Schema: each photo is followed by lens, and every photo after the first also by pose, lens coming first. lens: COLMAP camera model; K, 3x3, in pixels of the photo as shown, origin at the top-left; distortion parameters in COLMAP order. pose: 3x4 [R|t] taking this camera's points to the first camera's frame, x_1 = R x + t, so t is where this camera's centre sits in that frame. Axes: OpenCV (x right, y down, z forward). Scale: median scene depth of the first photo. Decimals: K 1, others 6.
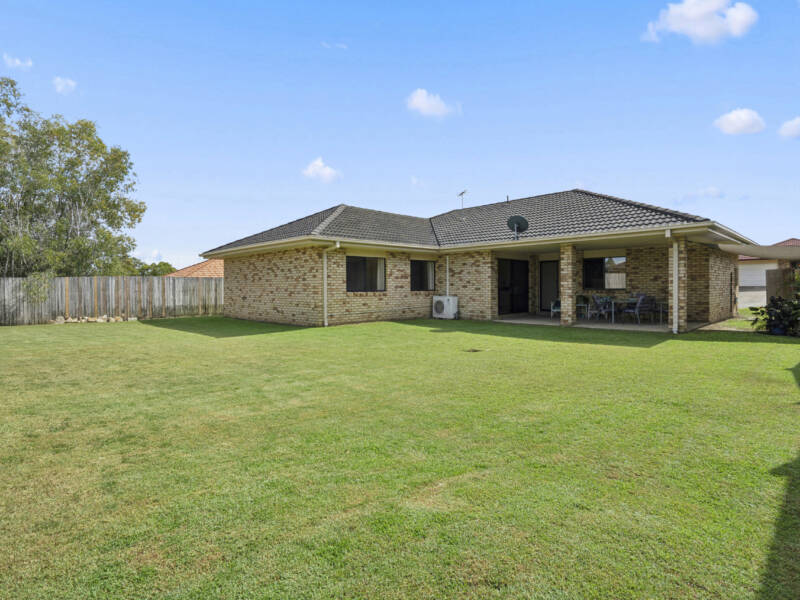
lens RADIAL K [[416.4, 0, 399.0], [0, 416.4, 295.3], [0, 0, 1]] dist [0.003525, -0.000376]
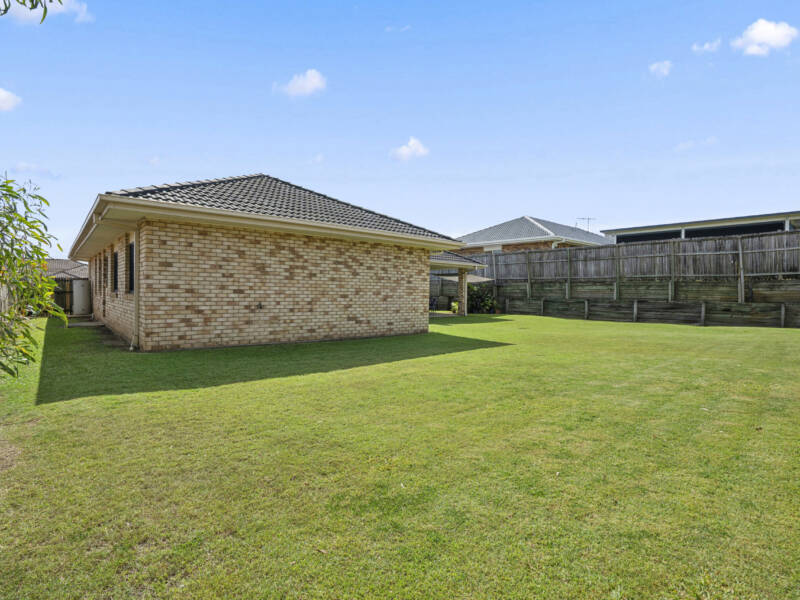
lens RADIAL K [[416.4, 0, 400.1], [0, 416.4, 295.6], [0, 0, 1]] dist [0.003525, -0.000376]
pose [[0.060237, -0.015898, 0.998057, -1.099120], [-0.007600, 0.999837, 0.016385, -0.022779], [-0.998155, -0.008573, 0.060106, 0.938101]]
